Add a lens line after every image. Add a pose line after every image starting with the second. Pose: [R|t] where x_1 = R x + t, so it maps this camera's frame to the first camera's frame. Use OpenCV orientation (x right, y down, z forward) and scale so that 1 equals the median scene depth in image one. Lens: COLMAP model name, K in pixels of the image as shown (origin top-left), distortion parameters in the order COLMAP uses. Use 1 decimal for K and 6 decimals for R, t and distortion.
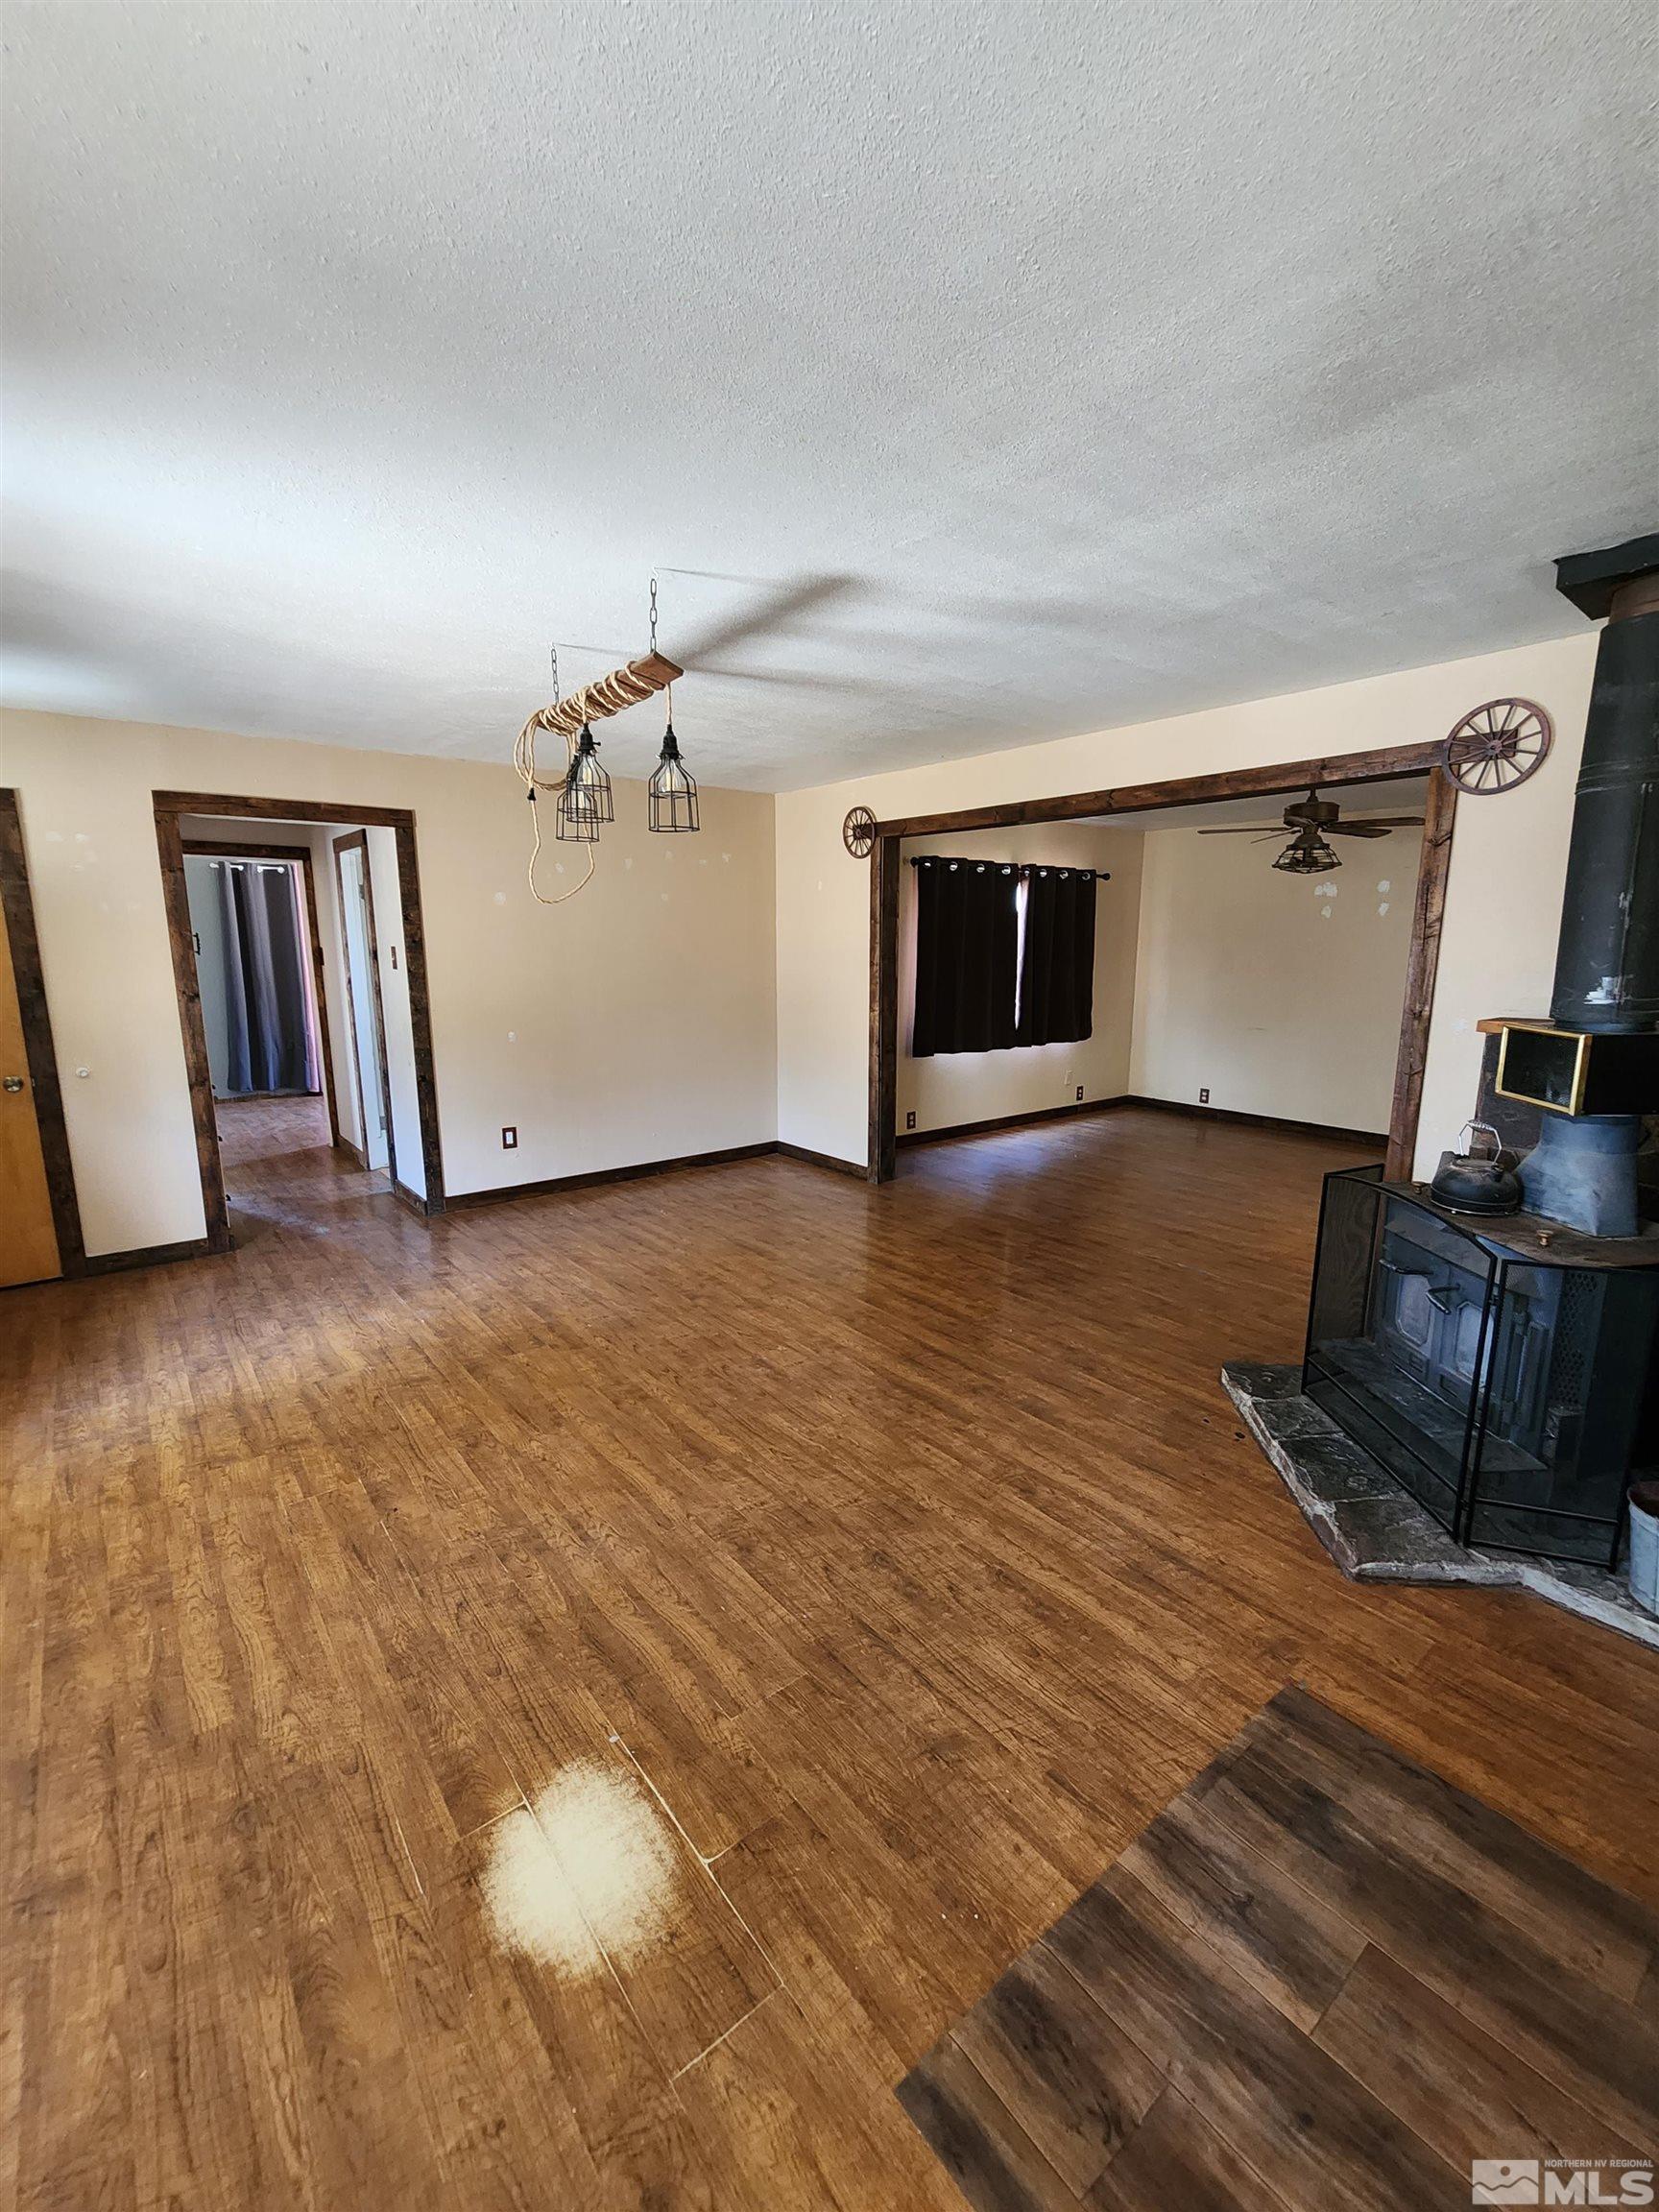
lens RADIAL K [[911.5, 0, 829.5], [0, 911.5, 1106.0], [0, 0, 1]] dist [0.000550, 0.000027]
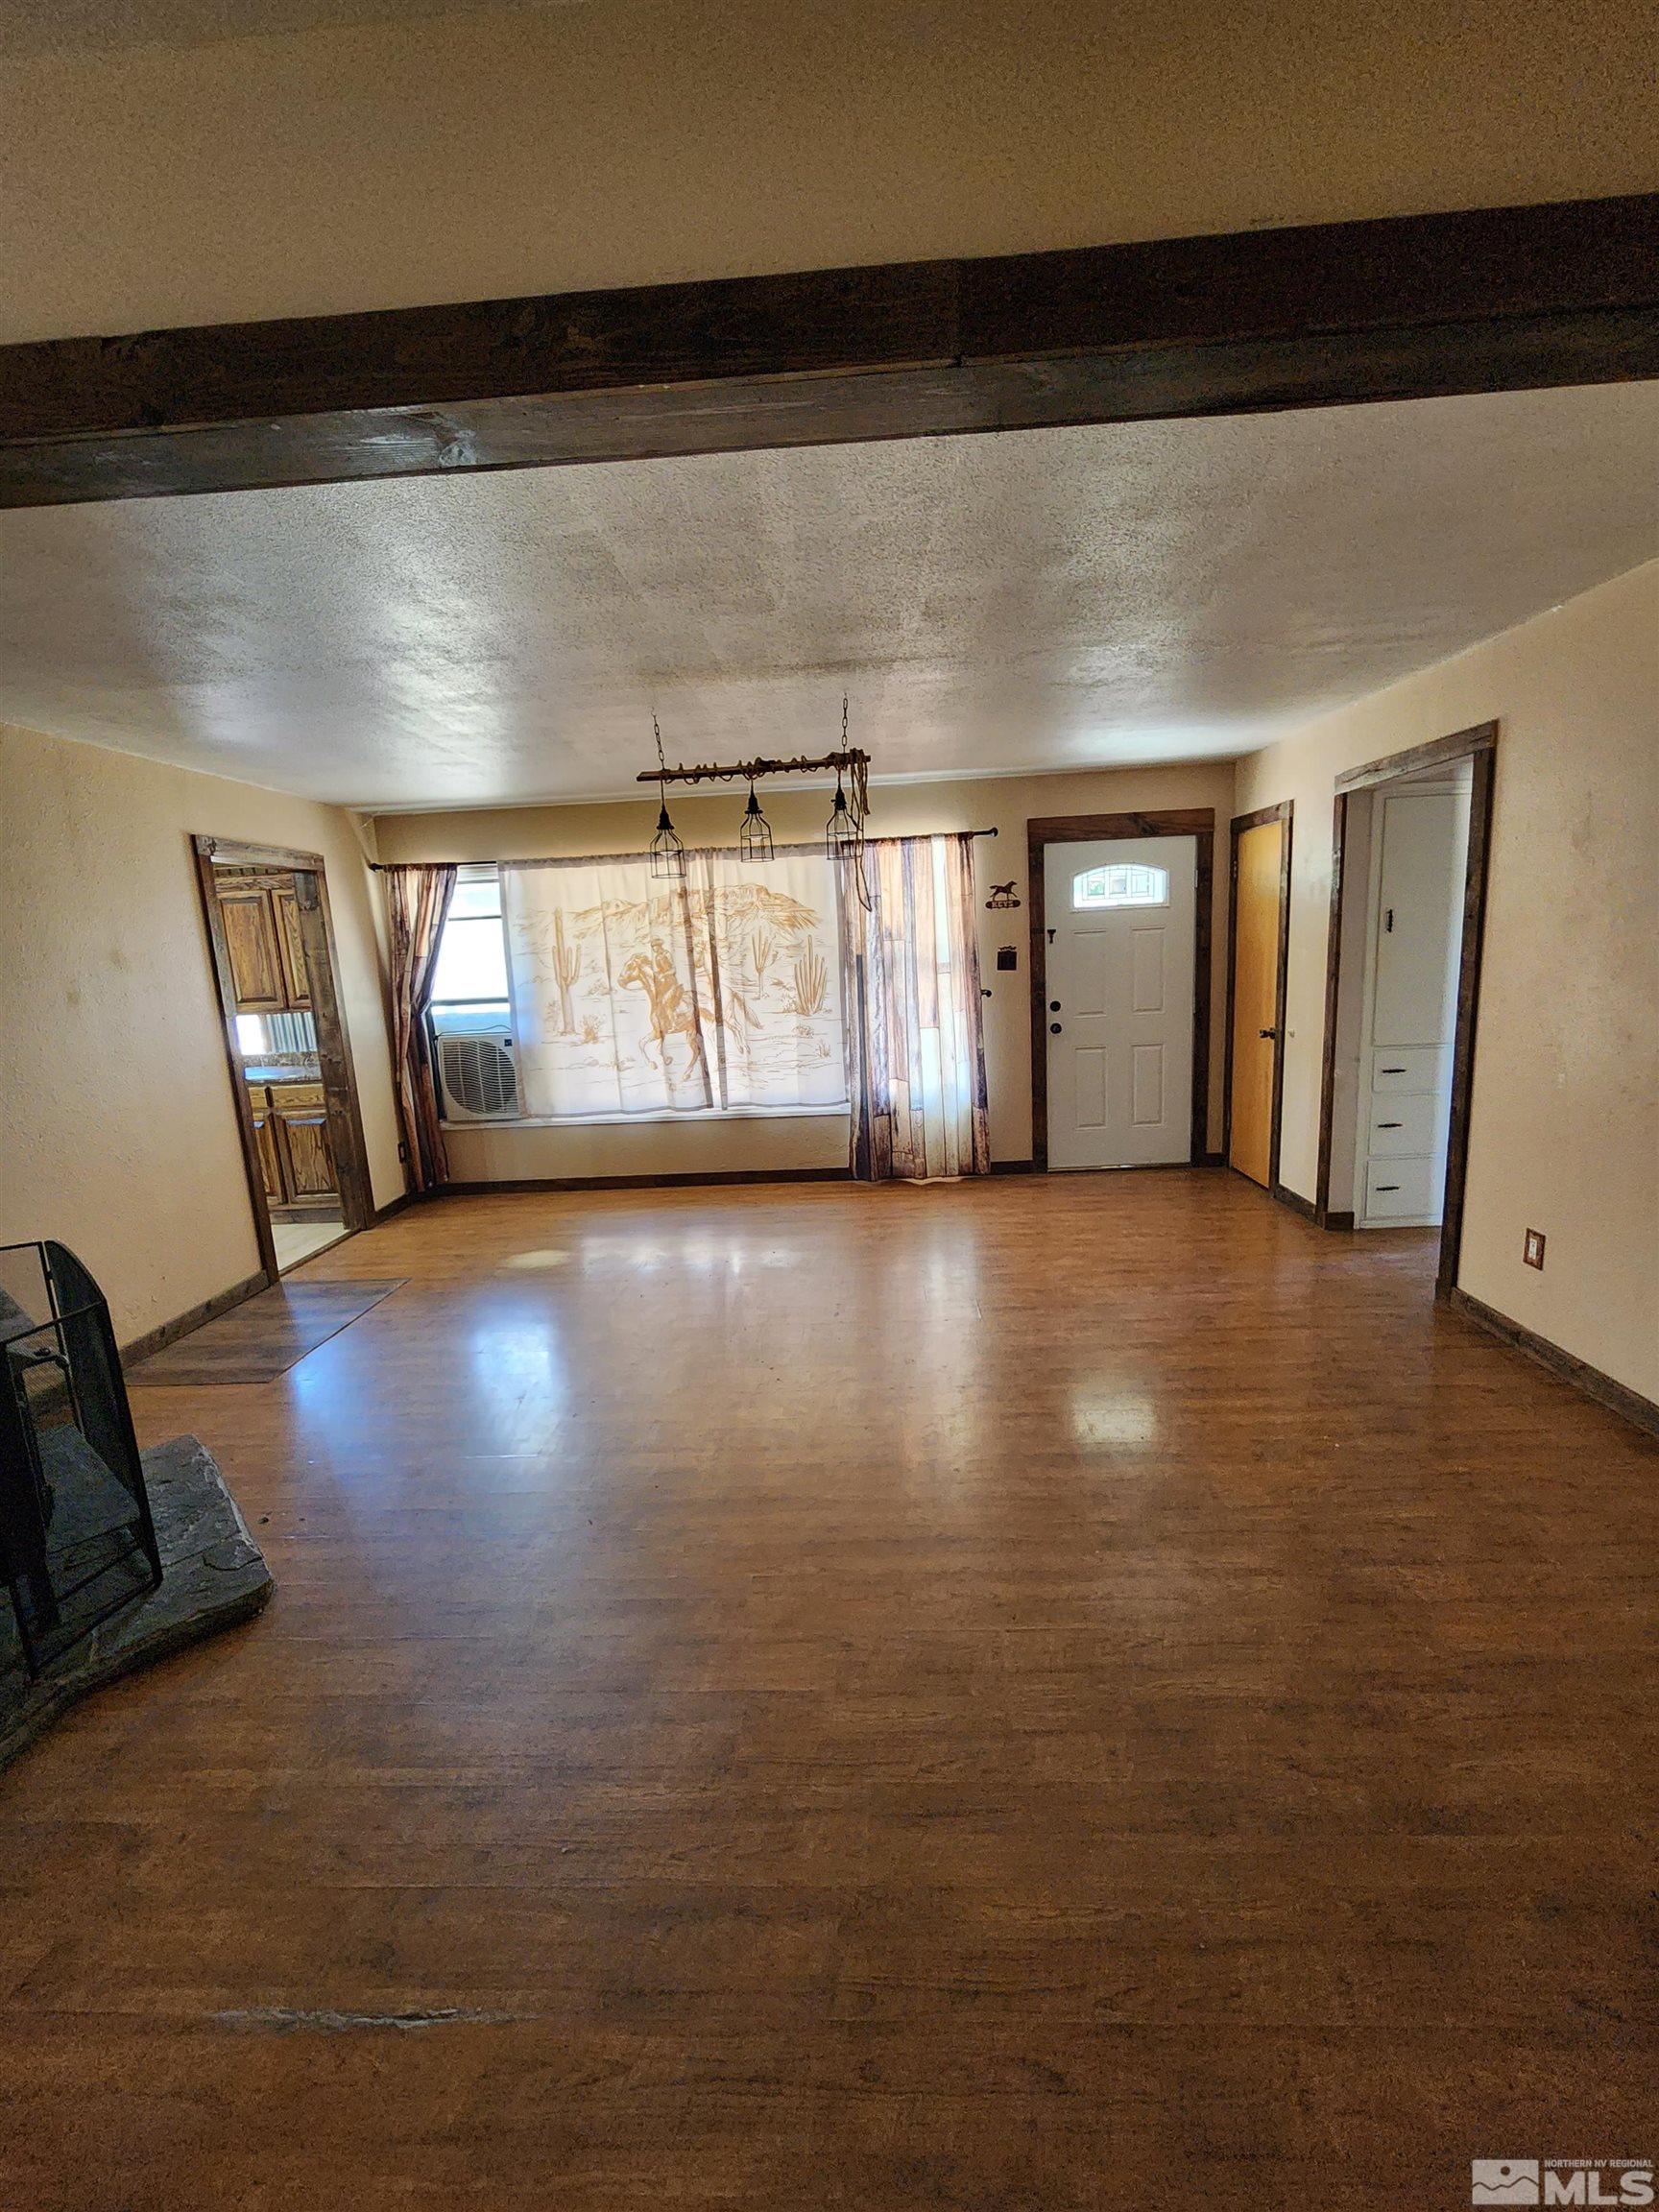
lens RADIAL K [[911.5, 0, 829.5], [0, 911.5, 1106.0], [0, 0, 1]] dist [0.000550, 0.000027]
pose [[-0.654256, 0.163278, -0.738437, 0.456296], [-0.086653, 0.953801, 0.287673, -0.228494], [0.751292, 0.252200, -0.609881, 1.250658]]
